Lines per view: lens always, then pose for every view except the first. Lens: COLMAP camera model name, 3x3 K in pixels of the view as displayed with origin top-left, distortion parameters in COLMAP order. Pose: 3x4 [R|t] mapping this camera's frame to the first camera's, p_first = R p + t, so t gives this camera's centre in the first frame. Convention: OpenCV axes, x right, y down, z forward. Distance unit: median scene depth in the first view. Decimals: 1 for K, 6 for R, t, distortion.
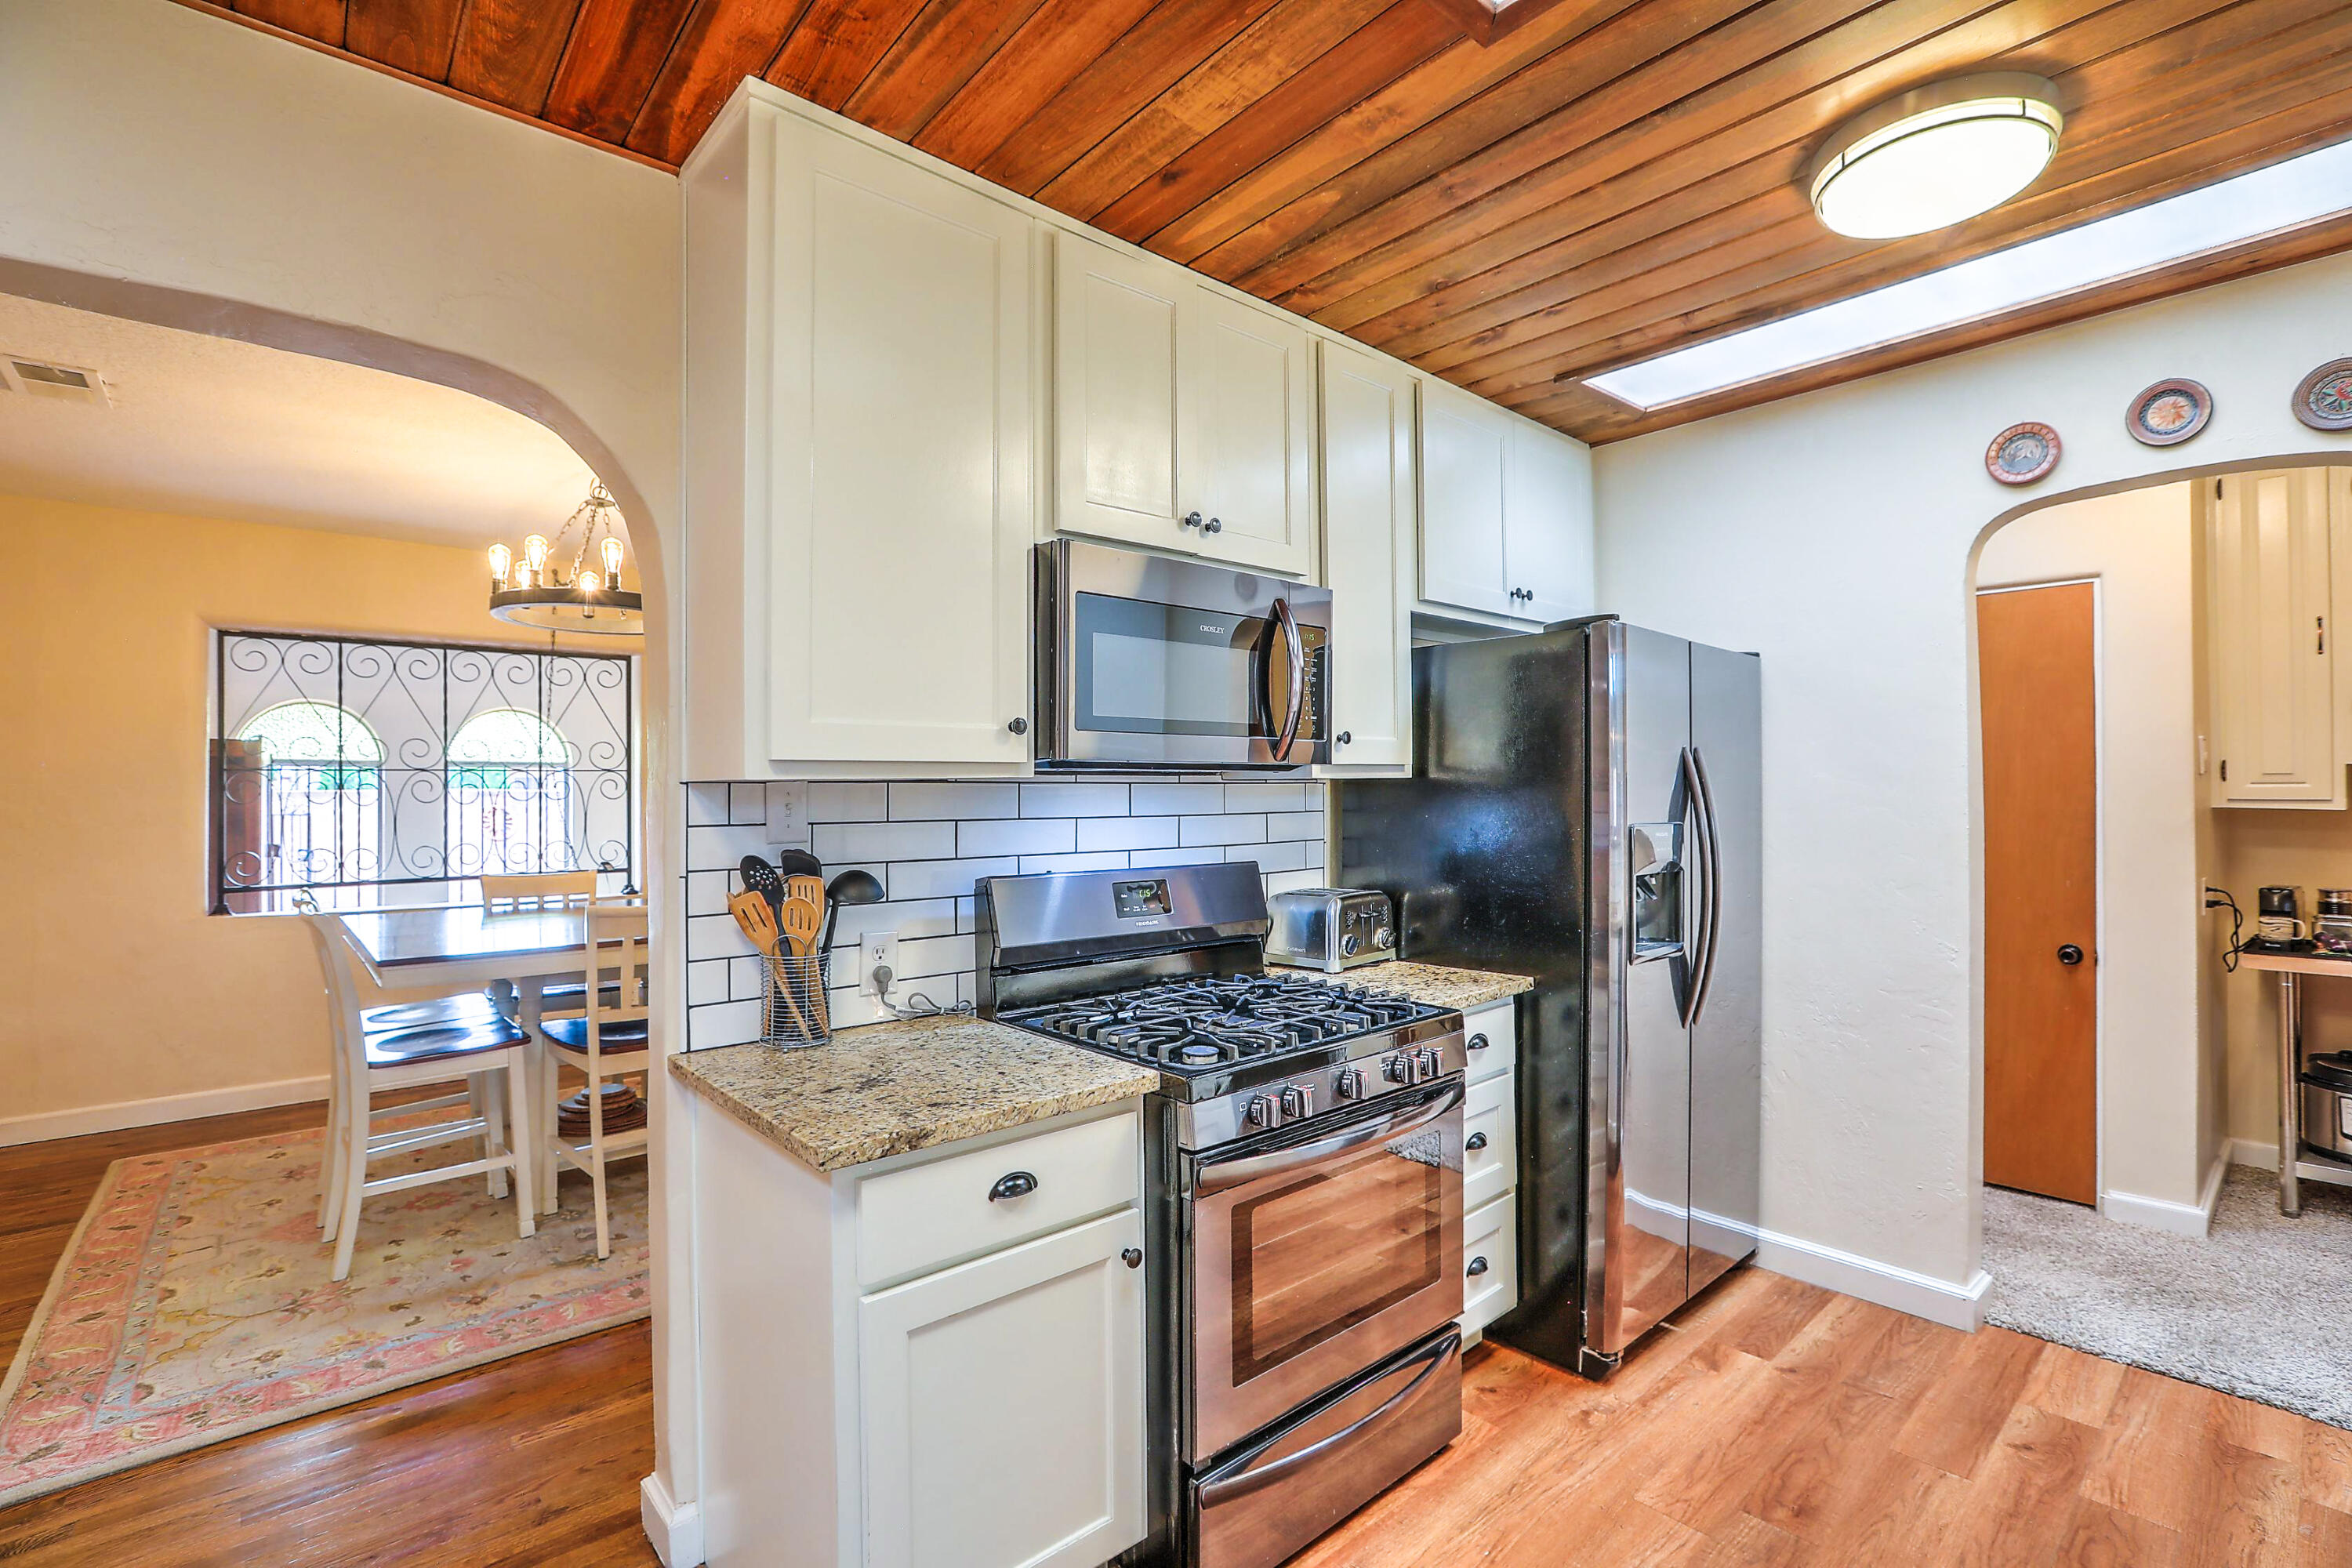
lens RADIAL K [[1066.3, 0, 1158.6], [0, 1066.3, 785.7], [0, 0, 1]] dist [-0.043712, 0.012349]
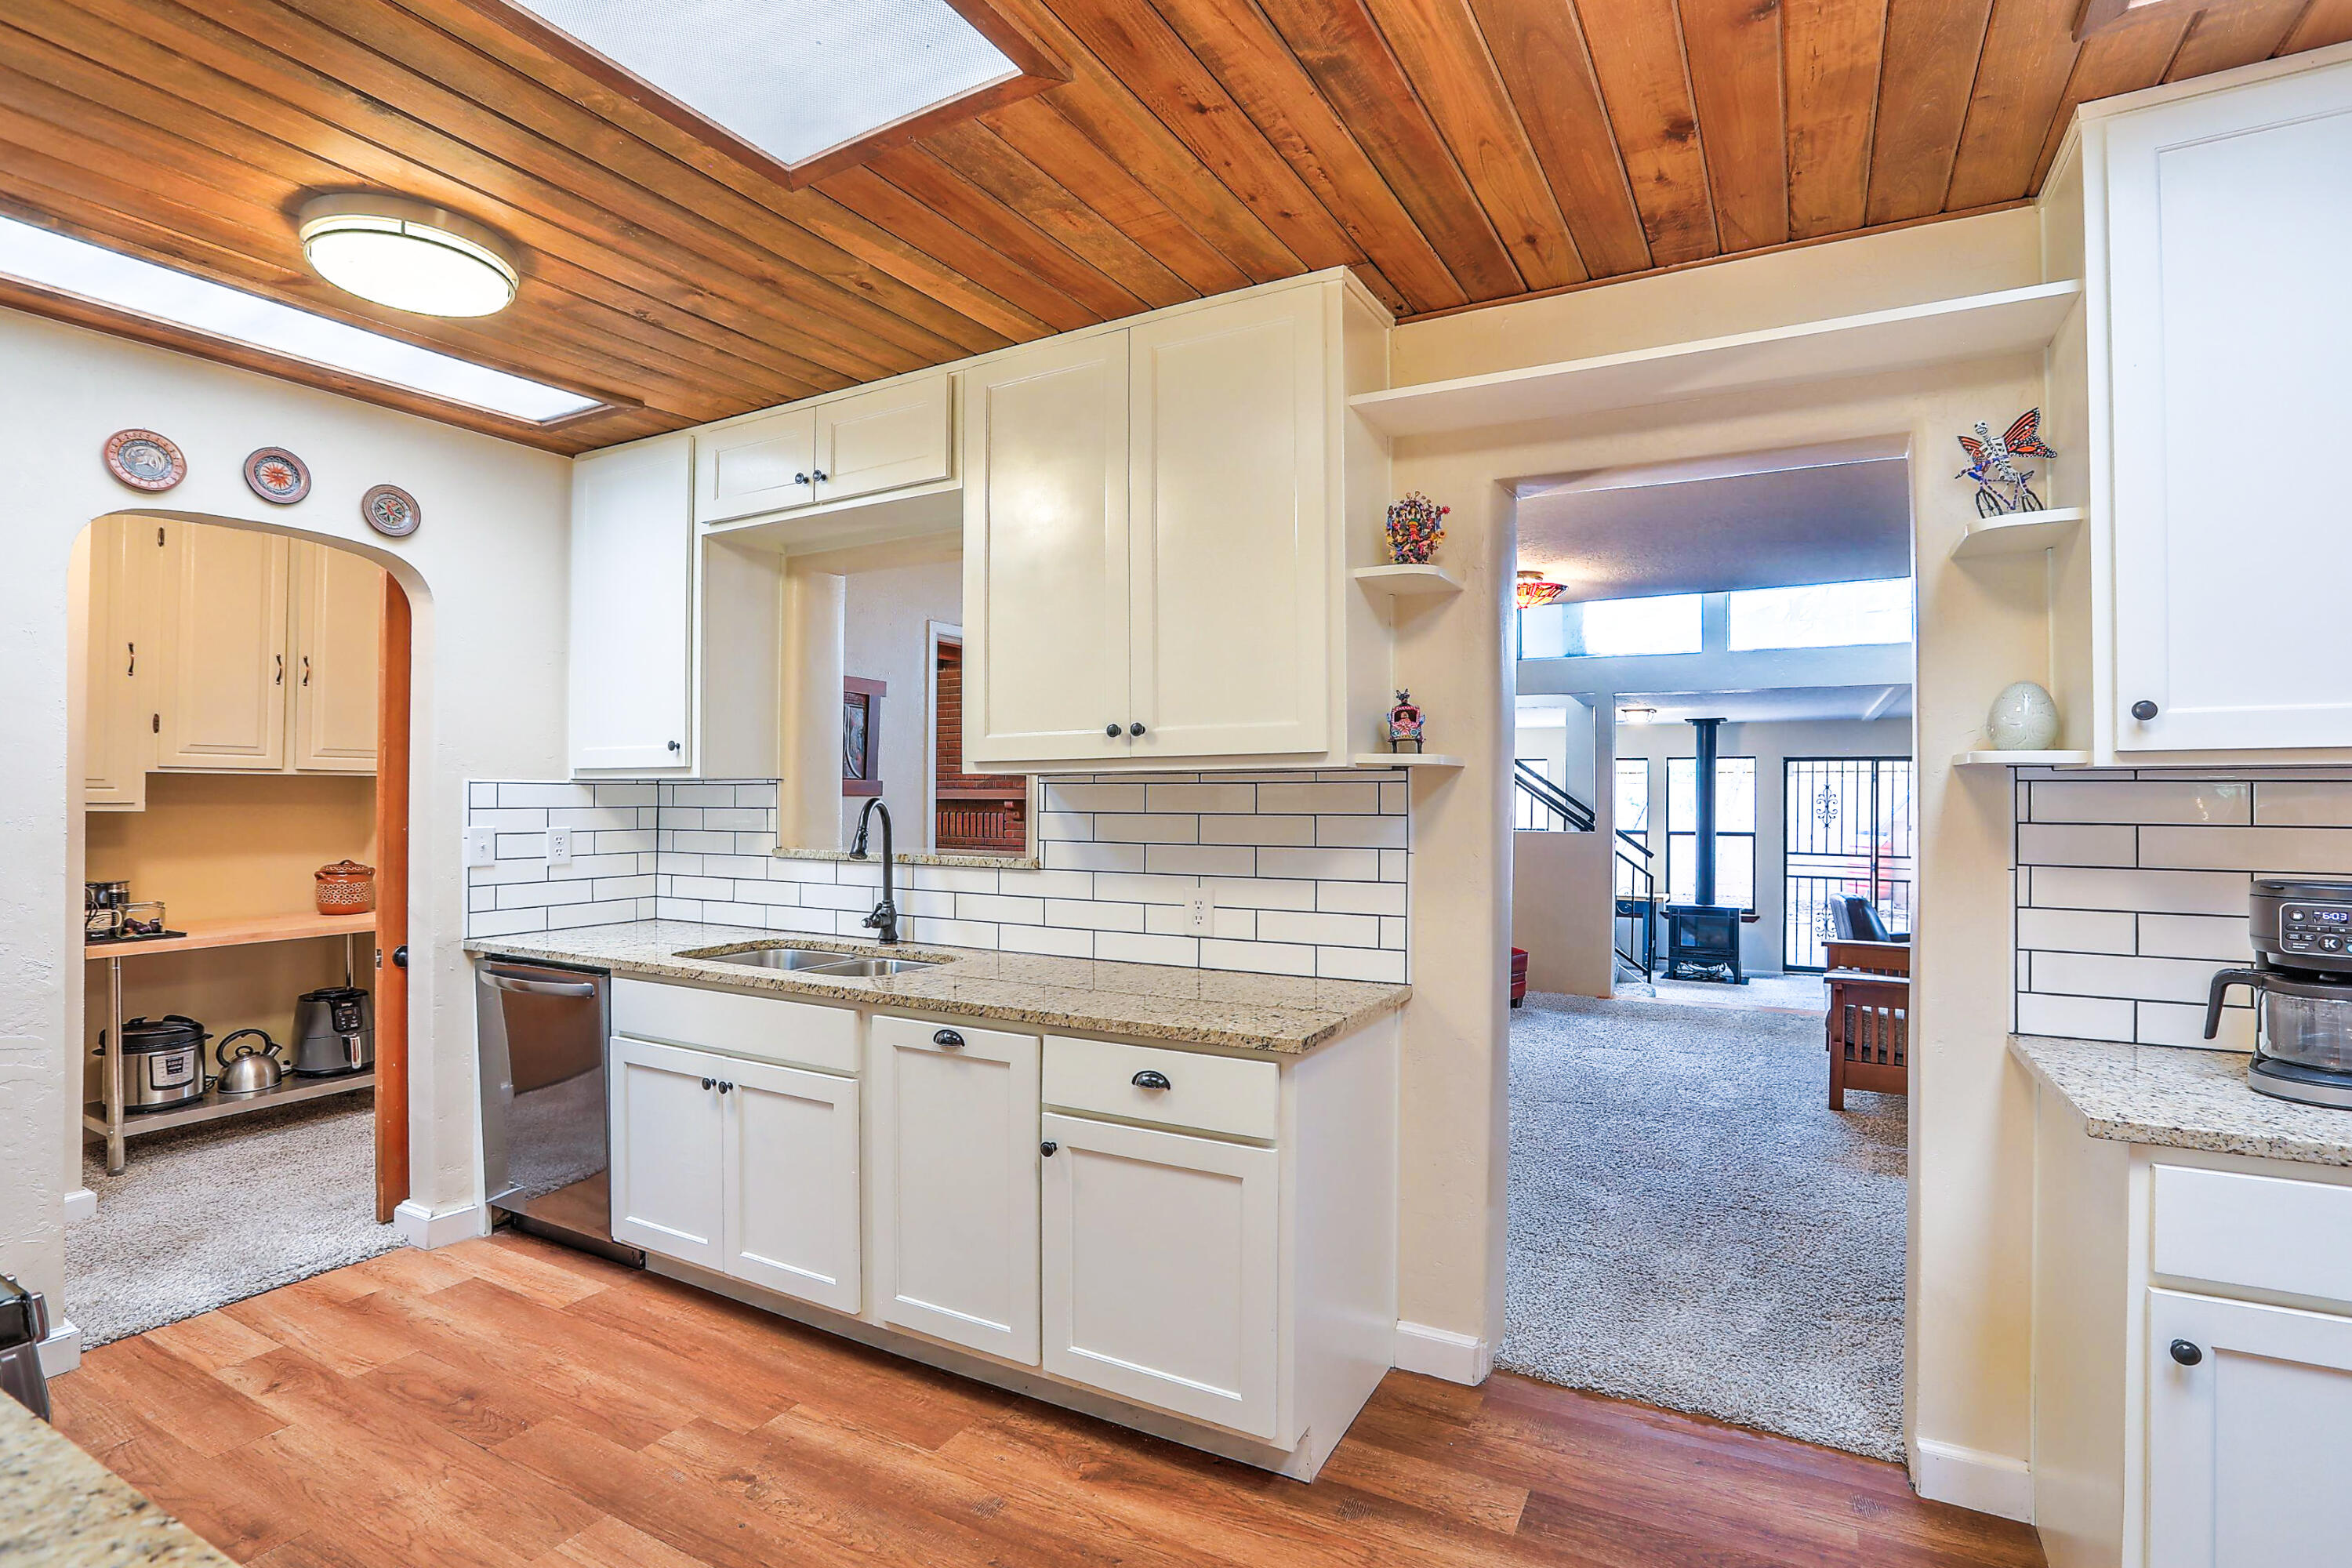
lens RADIAL K [[1086.7, 0, 1121.2], [0, 1086.7, 792.0], [0, 0, 1]] dist [-0.031357, 0.005463]
pose [[-0.300541, 0.006522, 0.953747, -0.510253], [-0.007294, 0.999932, -0.009136, 0.006260], [-0.953741, -0.009702, -0.300473, 0.467119]]
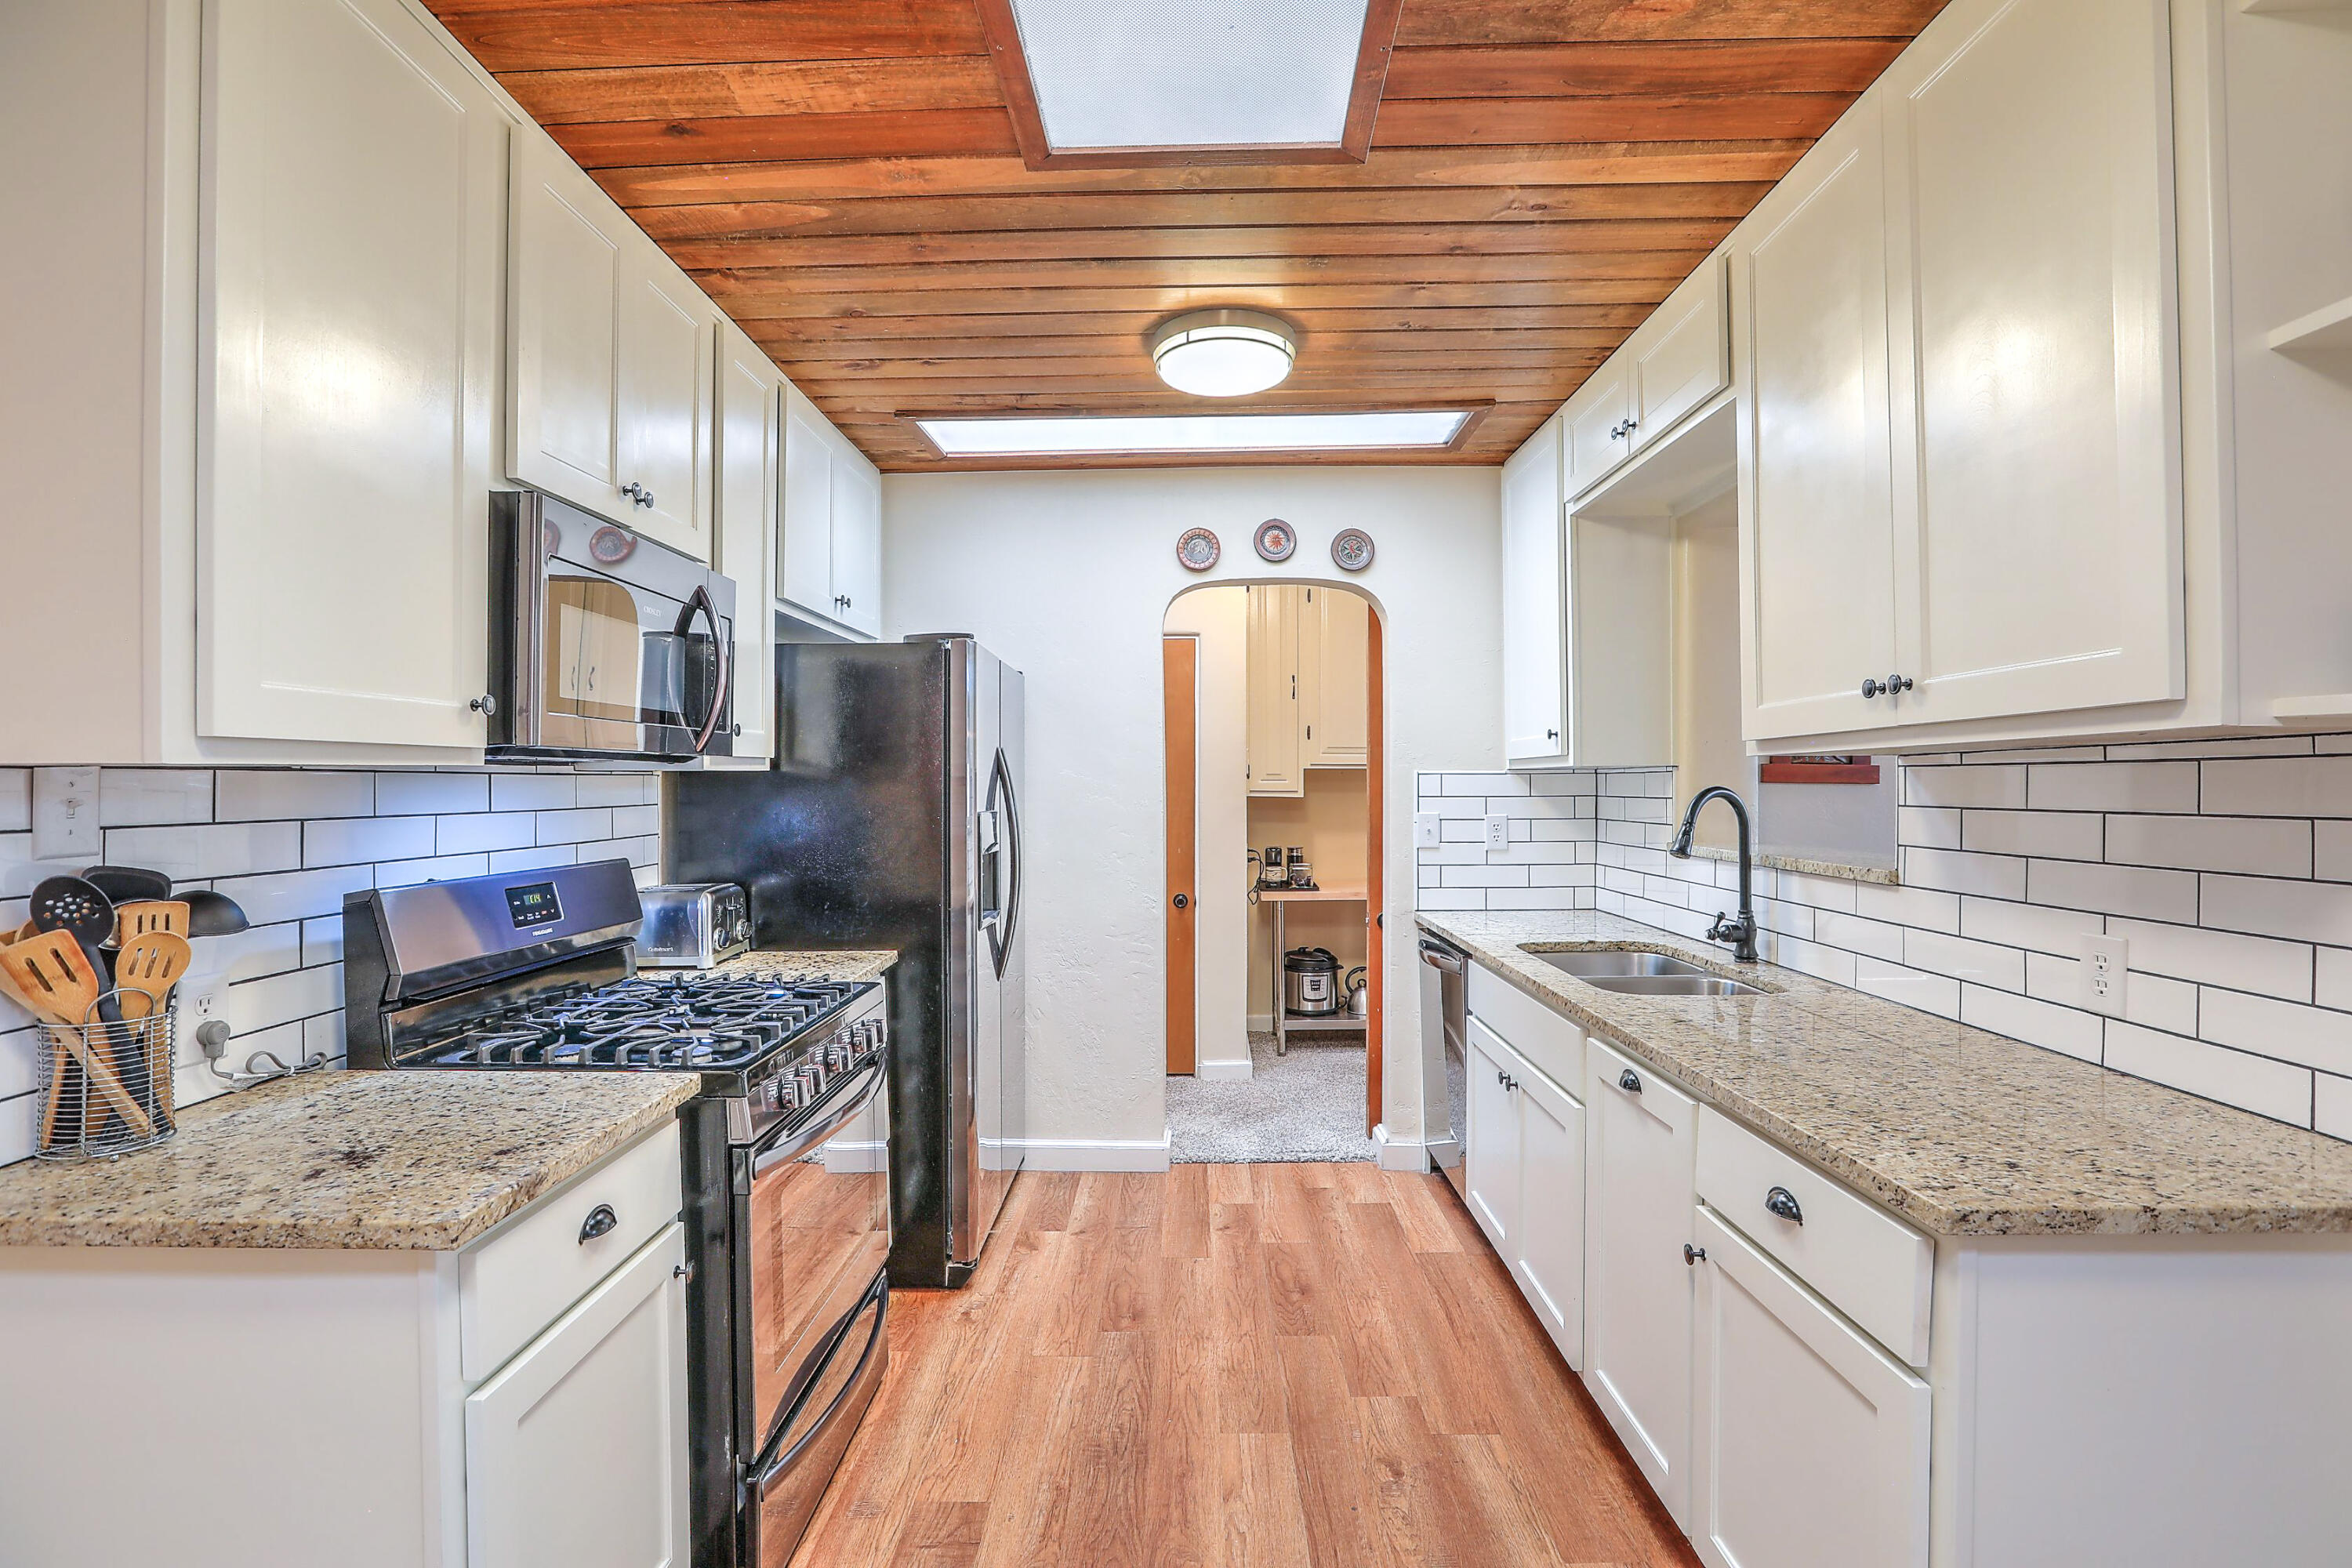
lens RADIAL K [[1066.3, 0, 1194.2], [0, 1066.3, 785.2], [0, 0, 1]] dist [-0.043712, 0.012349]
pose [[0.665408, 0.001808, 0.746477, -0.314932], [-0.005302, 0.999983, 0.002305, 0.002546], [-0.746461, -0.005492, 0.665407, 0.025437]]
